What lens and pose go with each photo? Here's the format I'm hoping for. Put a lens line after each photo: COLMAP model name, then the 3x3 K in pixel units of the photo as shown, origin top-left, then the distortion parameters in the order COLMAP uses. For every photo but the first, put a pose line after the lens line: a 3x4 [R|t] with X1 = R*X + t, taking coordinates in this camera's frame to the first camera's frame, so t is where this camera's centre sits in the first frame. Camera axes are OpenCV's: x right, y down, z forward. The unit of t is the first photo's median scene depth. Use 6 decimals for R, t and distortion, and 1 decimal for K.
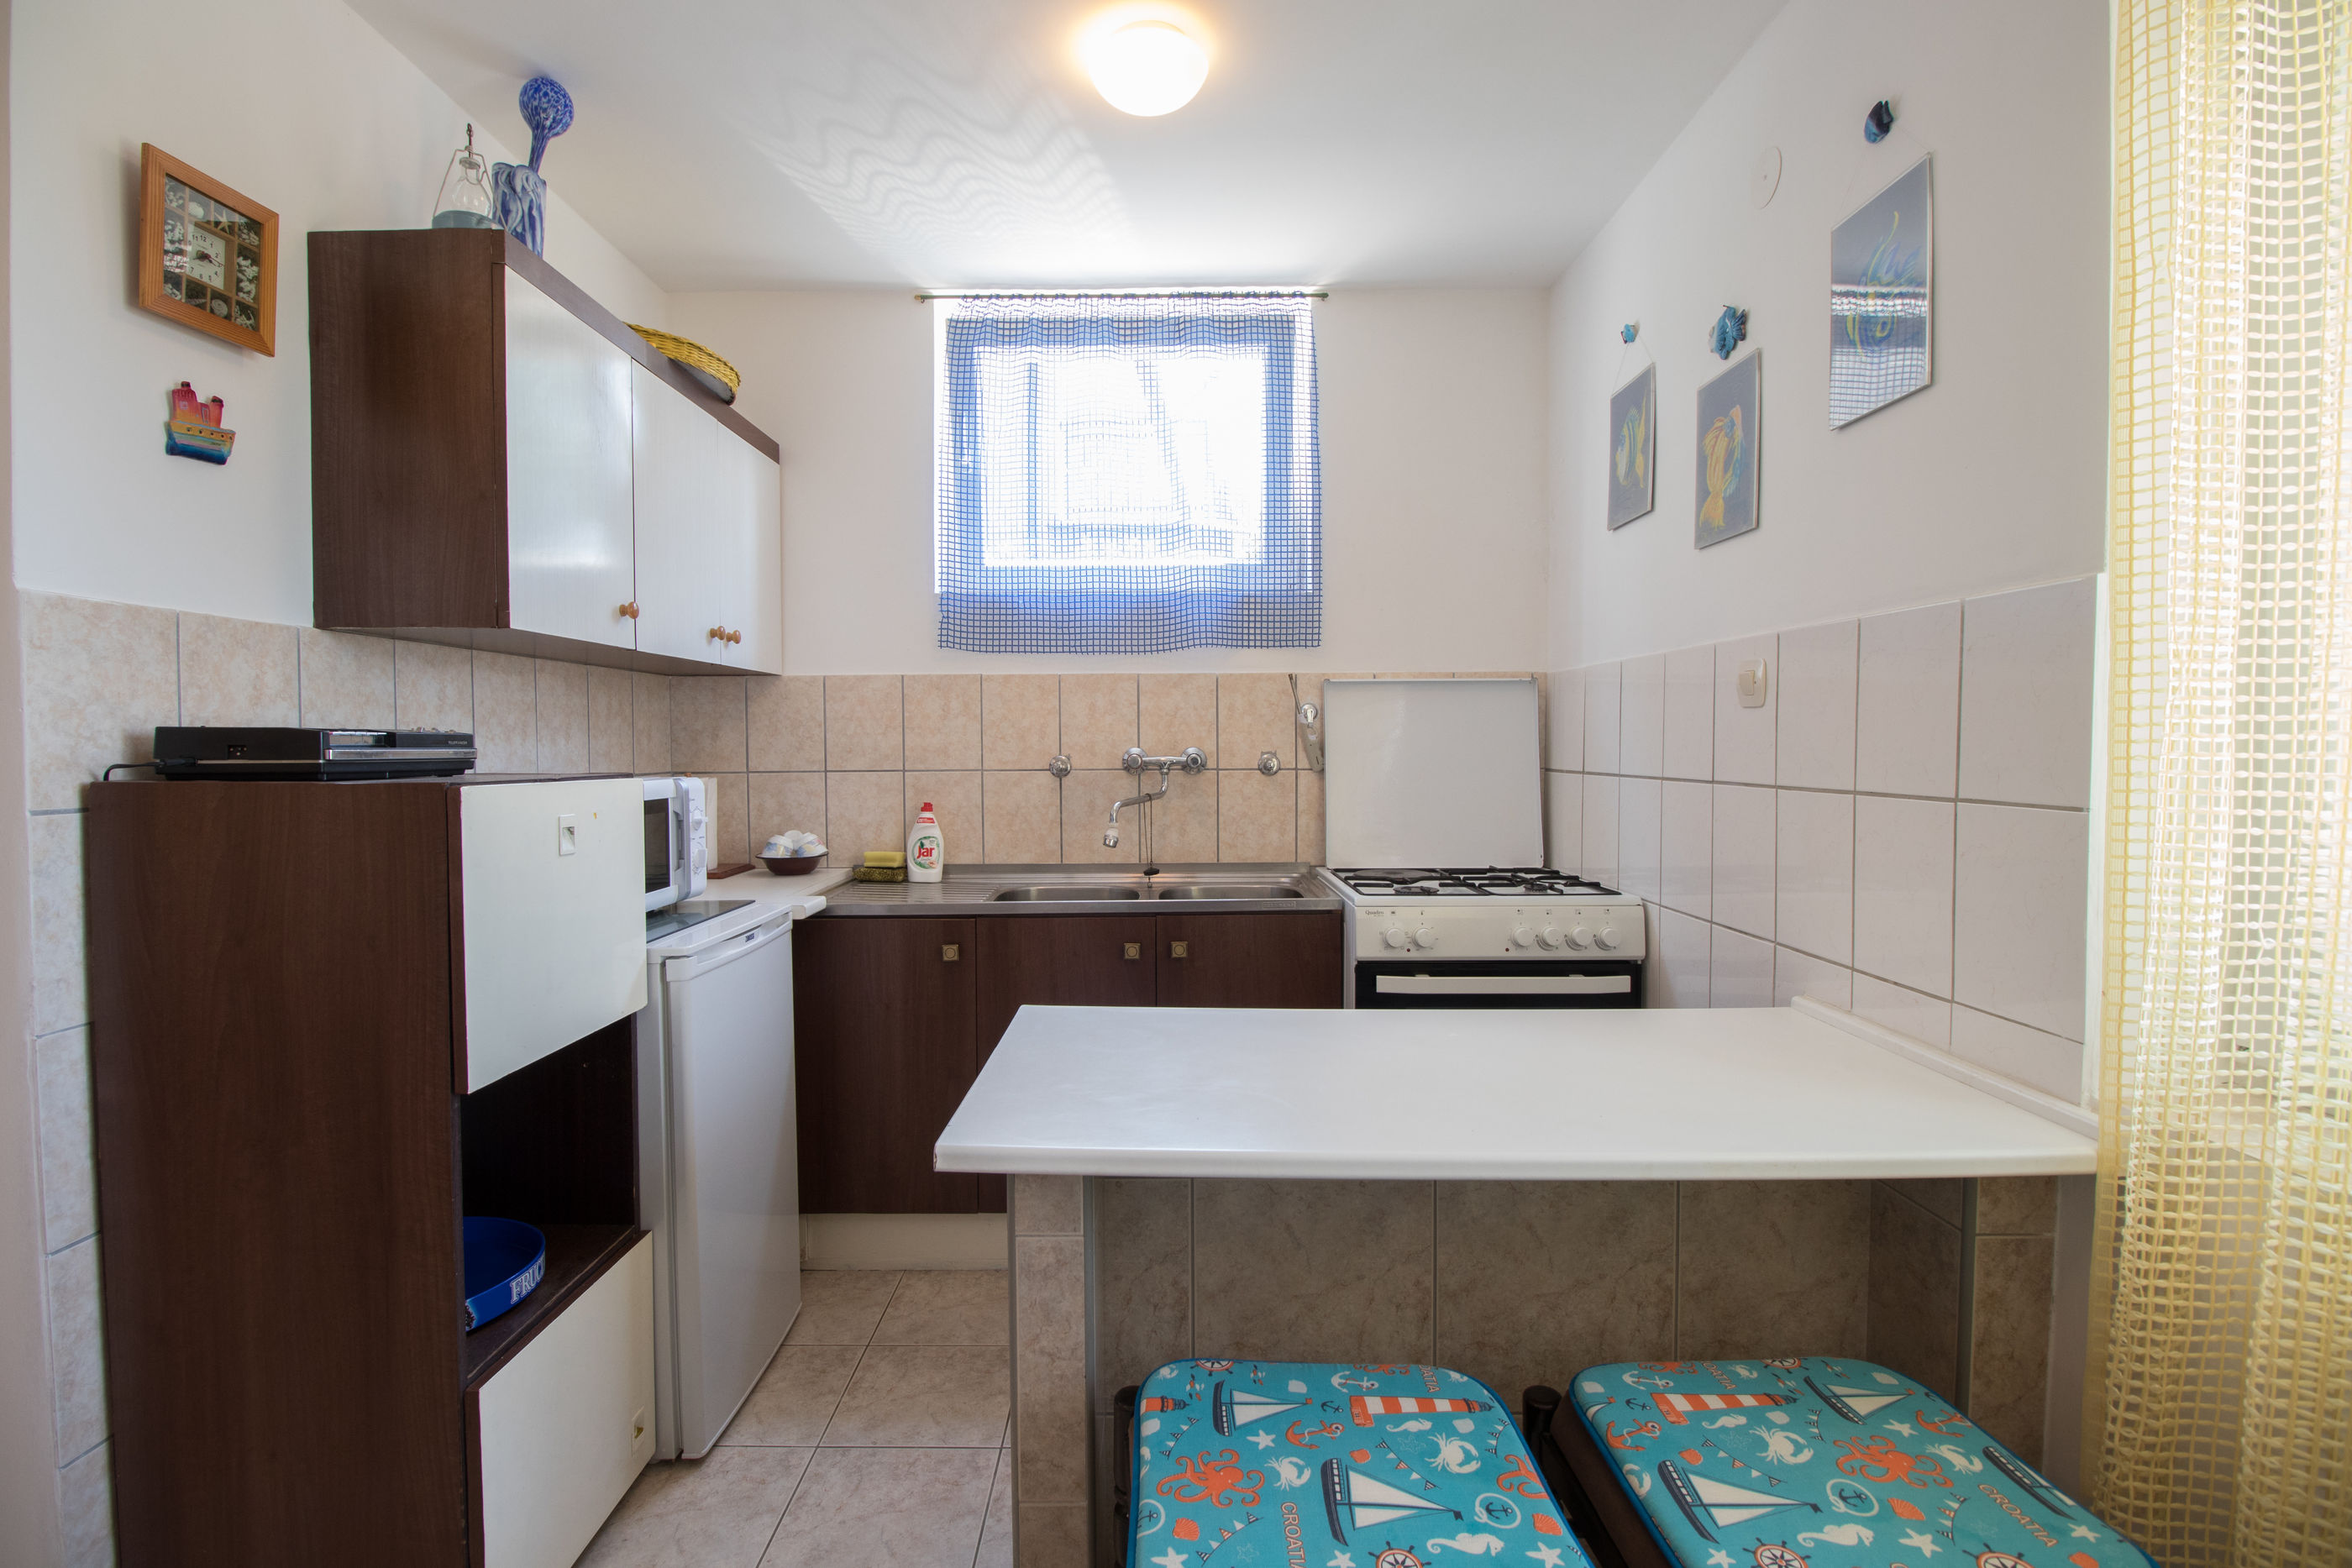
lens RADIAL K [[1082.9, 0, 1155.6], [0, 1082.9, 777.9], [0, 0, 1]] dist [0.000020, -0.013662]
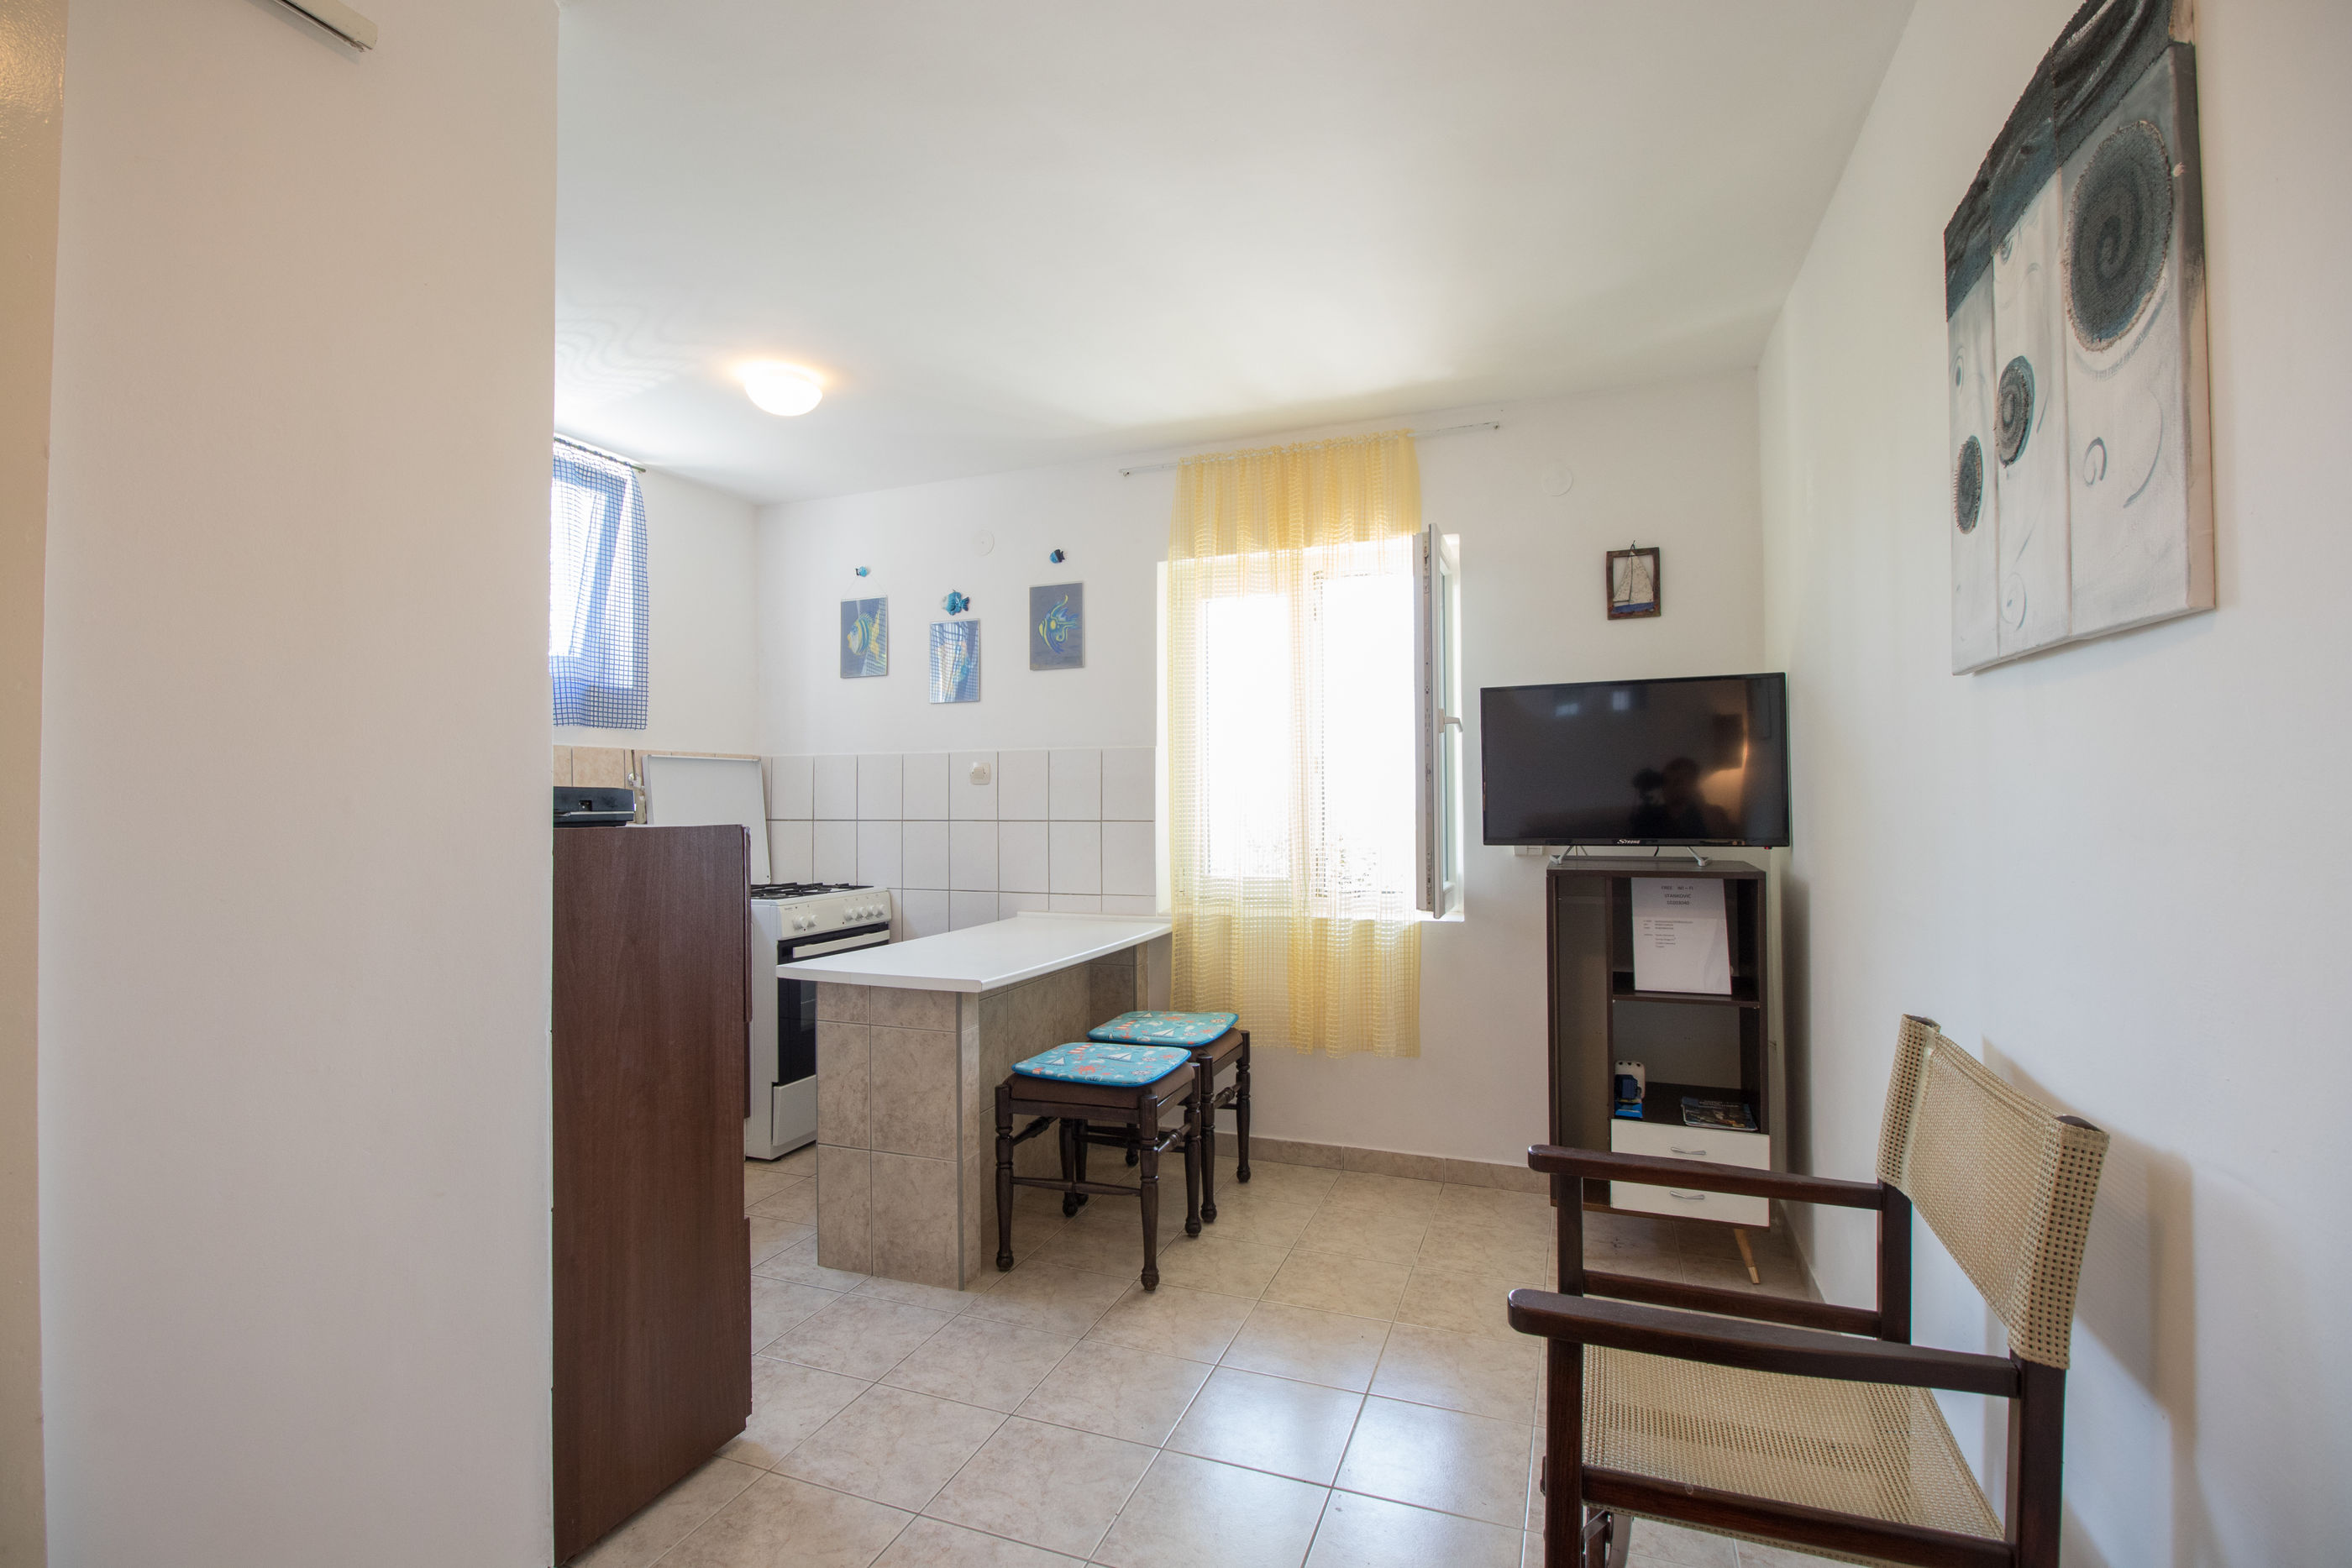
lens RADIAL K [[1082.9, 0, 1155.6], [0, 1082.9, 777.9], [0, 0, 1]] dist [0.000020, -0.013662]
pose [[0.360764, 0.020032, 0.932442, -1.219314], [0.034375, 0.998804, -0.034758, 0.007671], [-0.932023, 0.044593, 0.359644, -0.087999]]
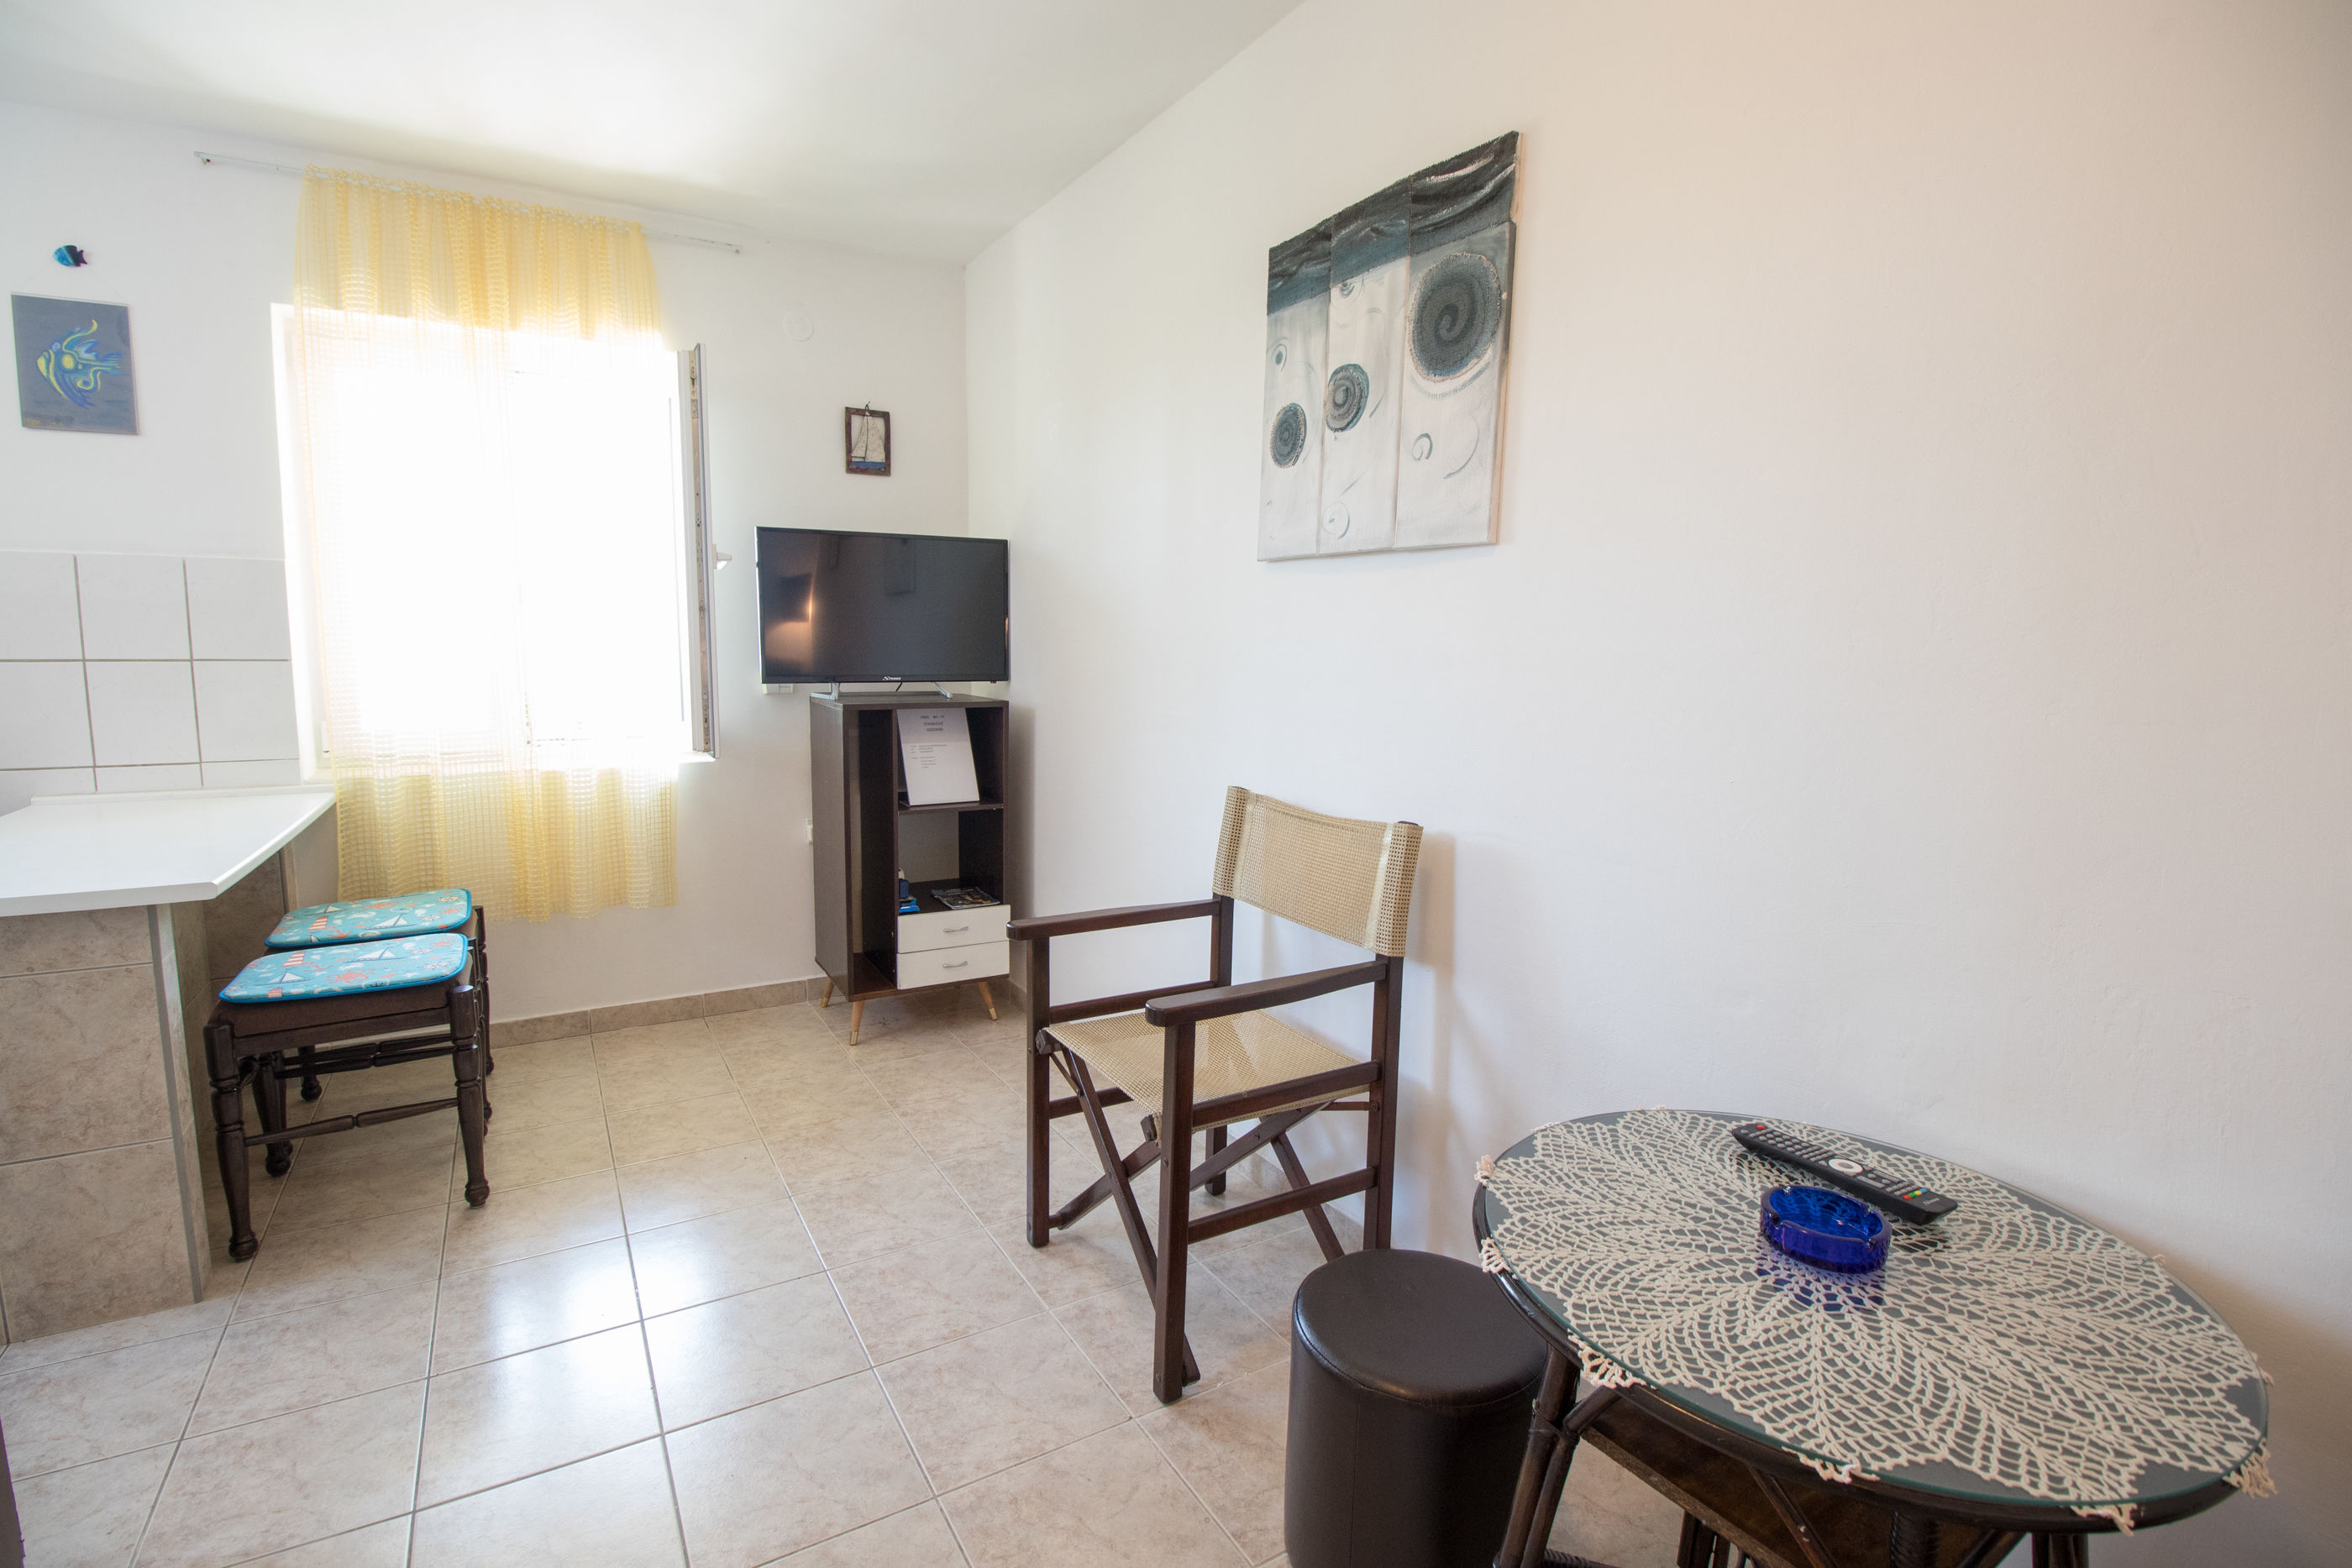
lens RADIAL K [[1082.9, 0, 1155.6], [0, 1082.9, 777.9], [0, 0, 1]] dist [0.000020, -0.013662]
pose [[-0.511458, -0.105488, 0.852809, -1.261096], [0.017427, 0.990959, 0.133027, 0.002318], [-0.859132, 0.082899, -0.504996, 0.337007]]
